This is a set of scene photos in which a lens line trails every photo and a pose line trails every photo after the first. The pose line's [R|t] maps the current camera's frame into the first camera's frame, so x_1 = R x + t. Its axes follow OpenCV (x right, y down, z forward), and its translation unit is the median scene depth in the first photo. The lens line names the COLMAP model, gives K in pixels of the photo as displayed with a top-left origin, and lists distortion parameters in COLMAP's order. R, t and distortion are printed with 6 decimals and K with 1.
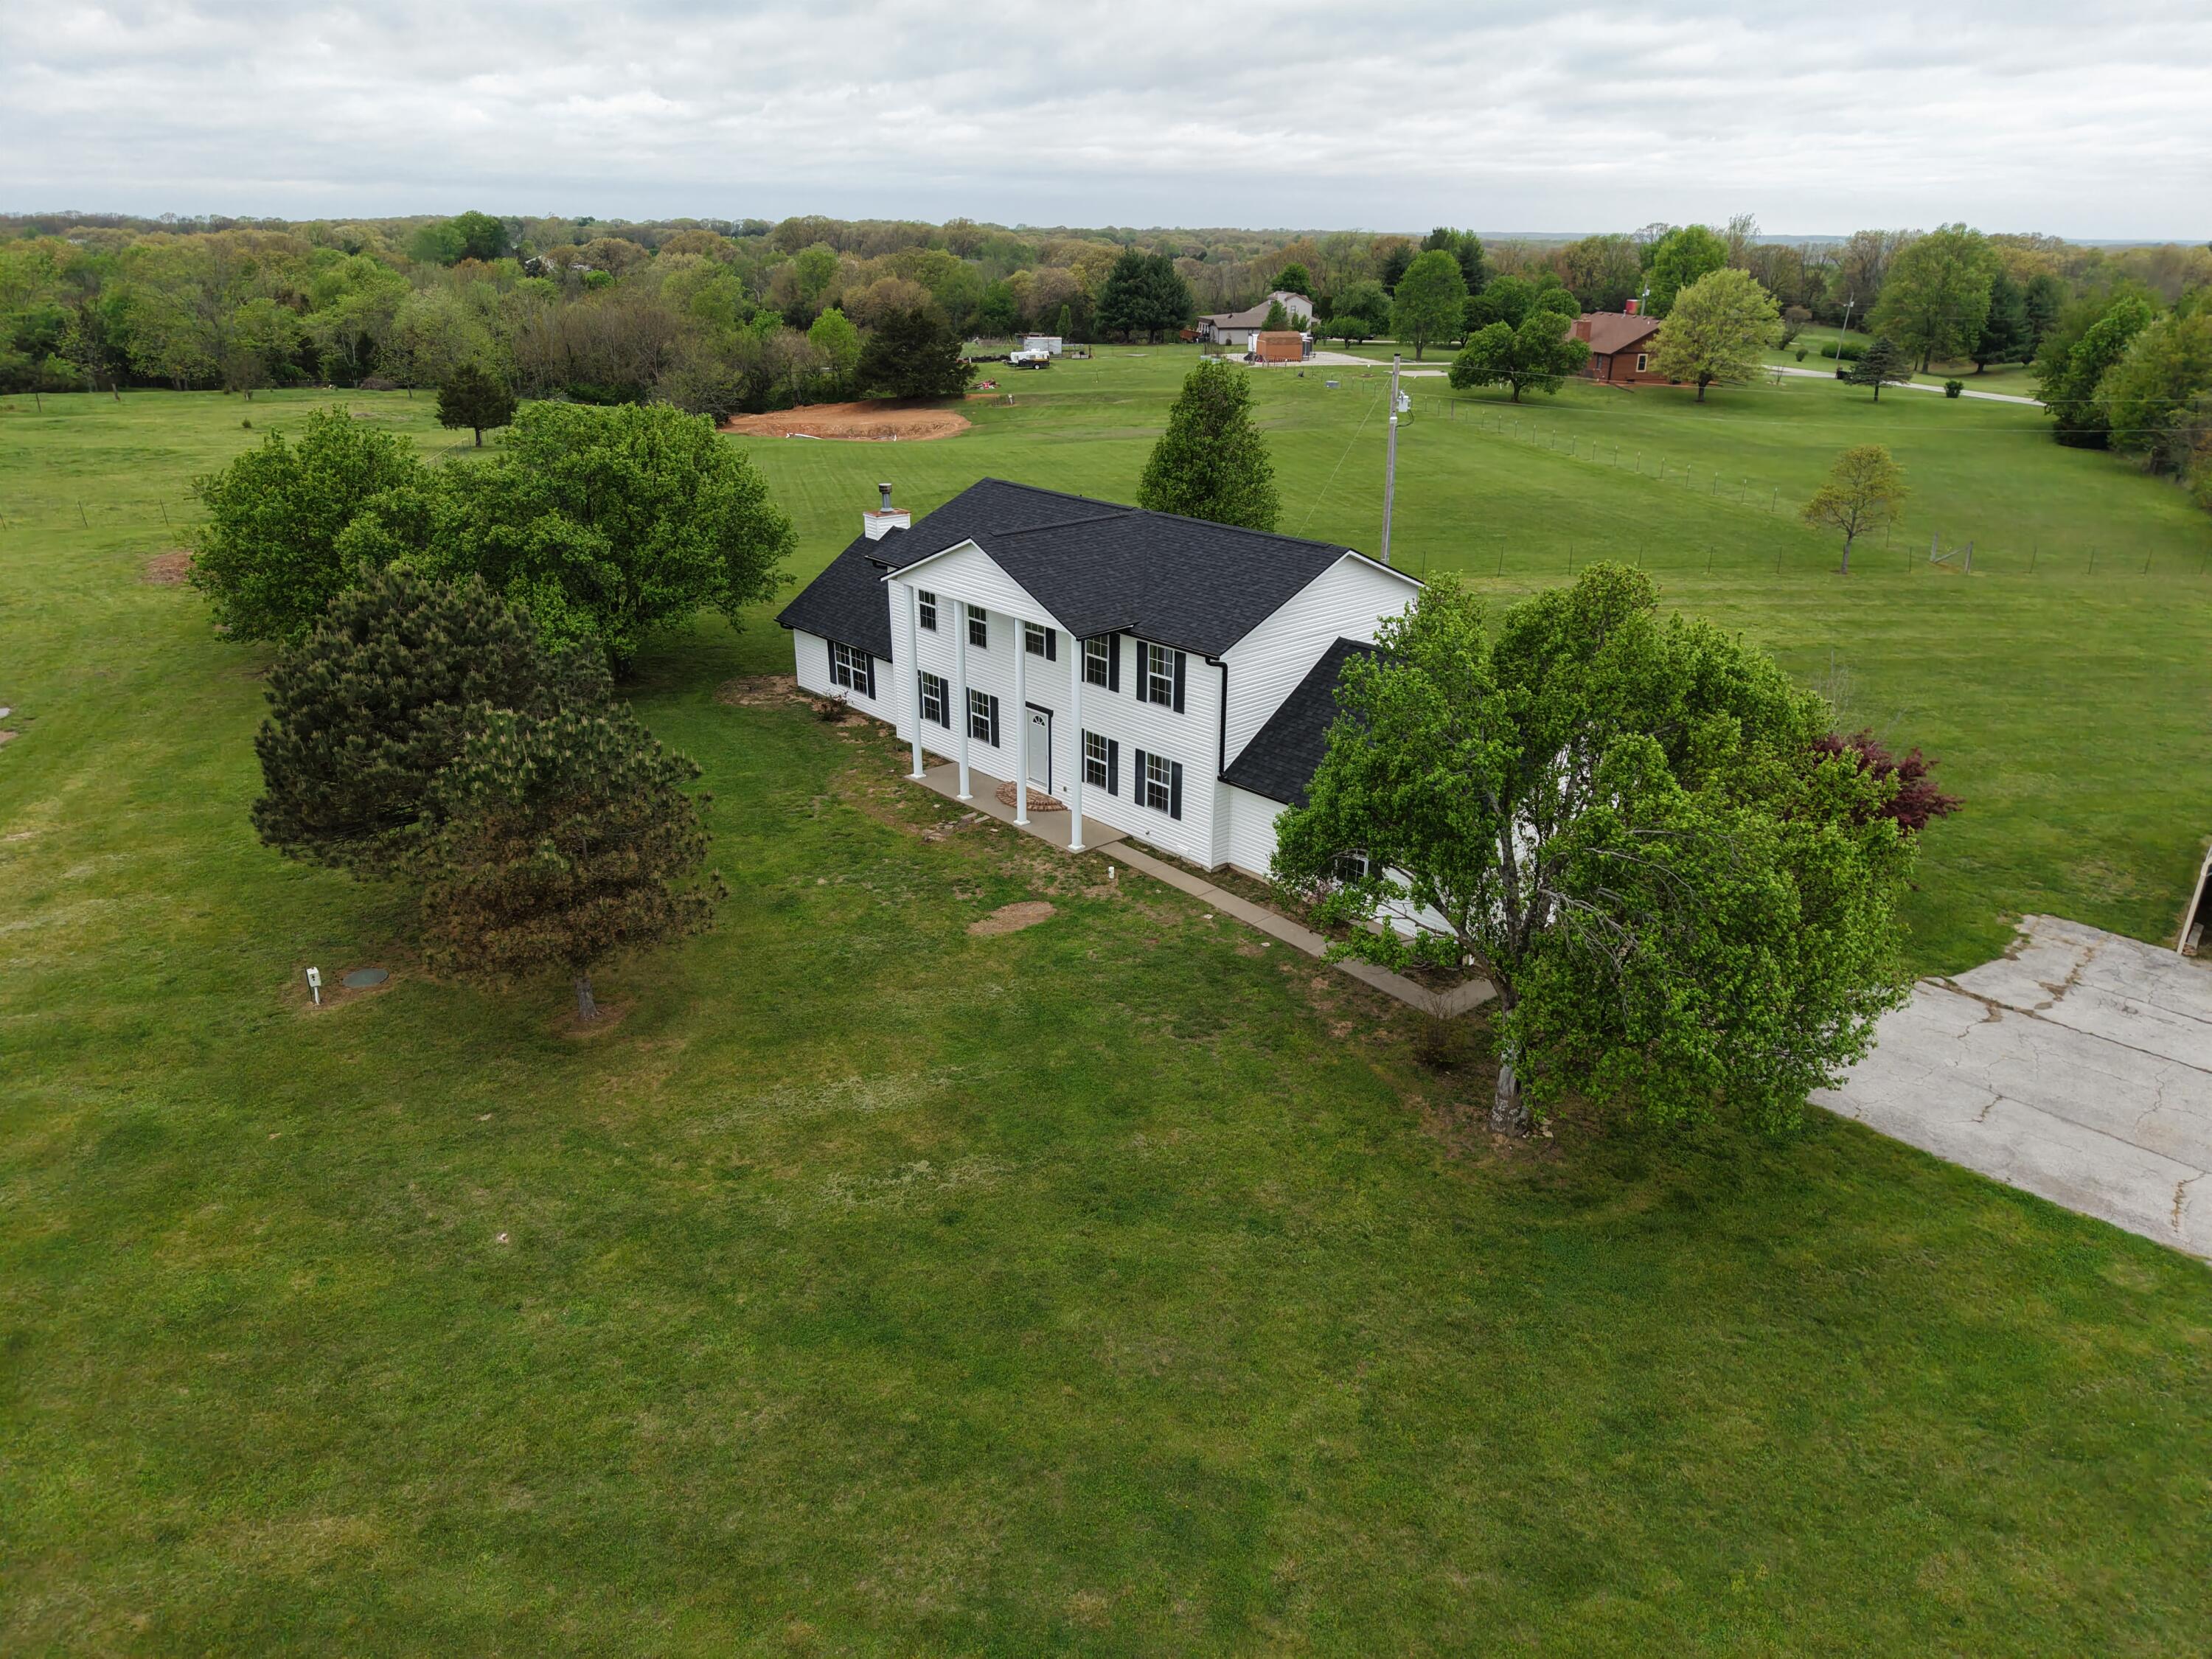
lens RADIAL K [[1474.8, 0, 1122.5], [0, 1474.8, 832.9], [0, 0, 1]] dist [0.022378, -0.020289]
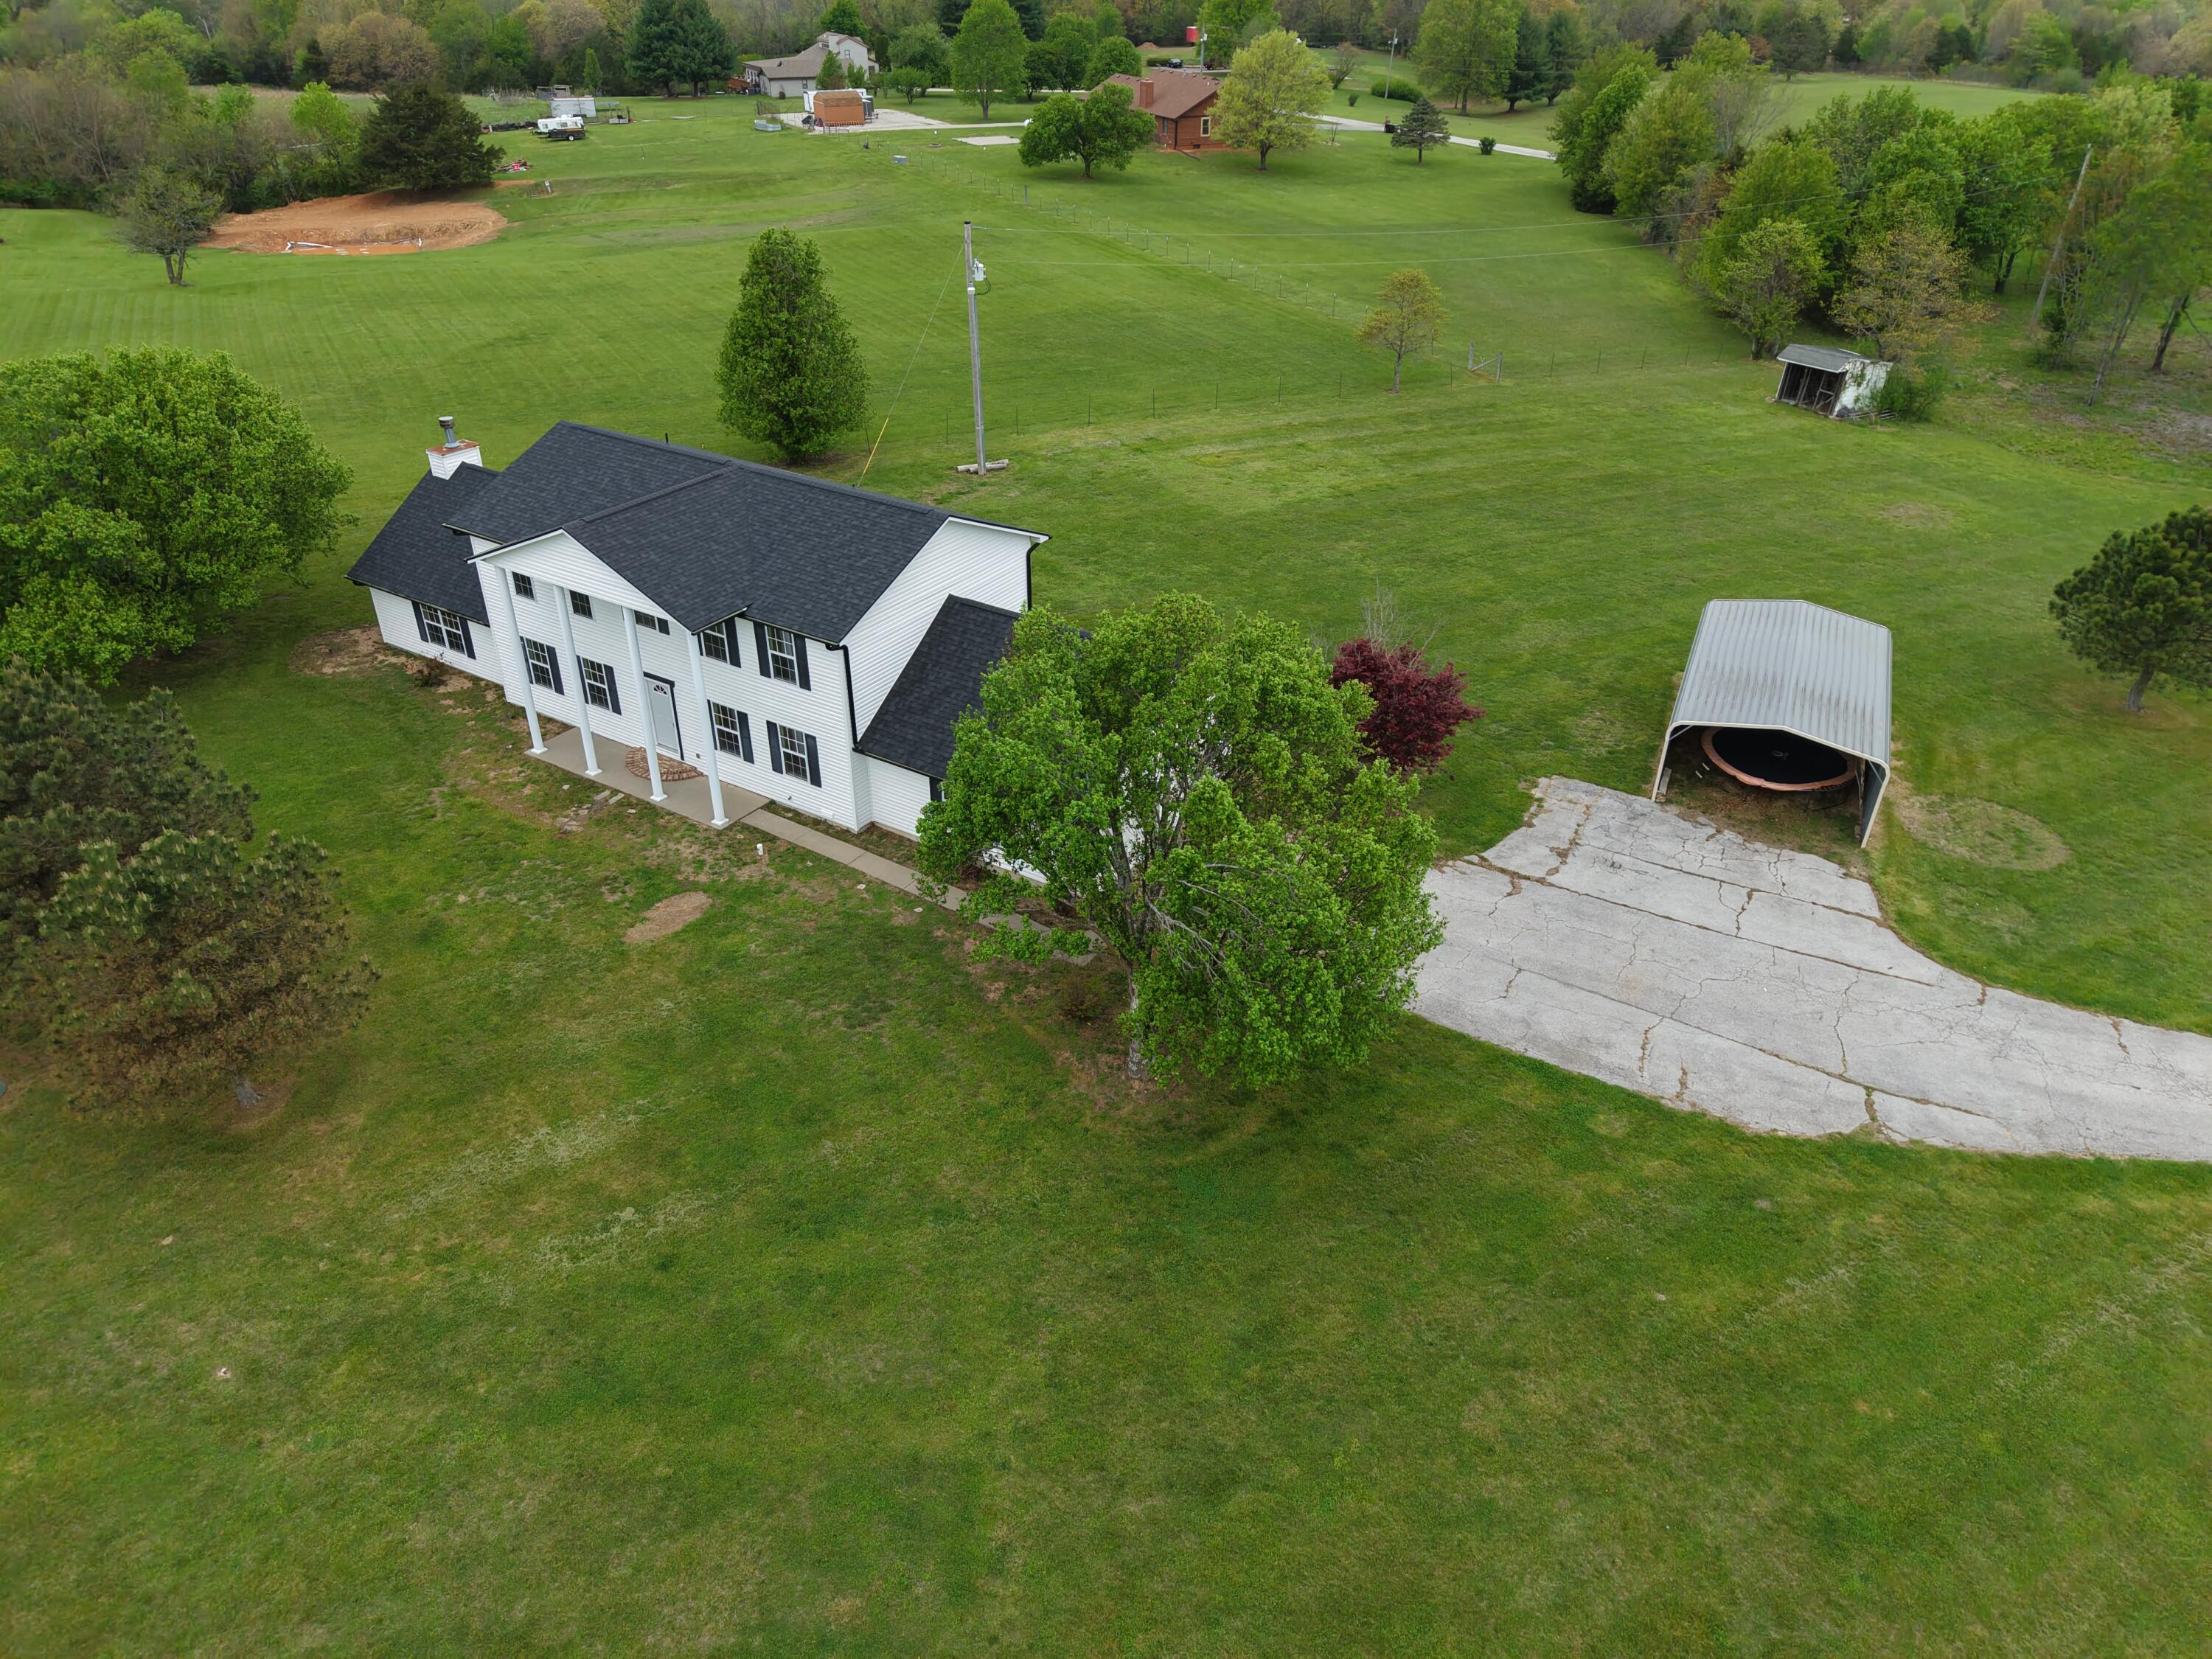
lens RADIAL K [[1474.8, 0, 1120.1], [0, 1474.8, 824.4], [0, 0, 1]] dist [0.022378, -0.020289]
pose [[0.963637, -0.133859, 0.231268, -0.000554], [0.094787, 0.980434, 0.172525, -0.166897], [-0.249837, -0.144330, 0.957471, -0.074084]]
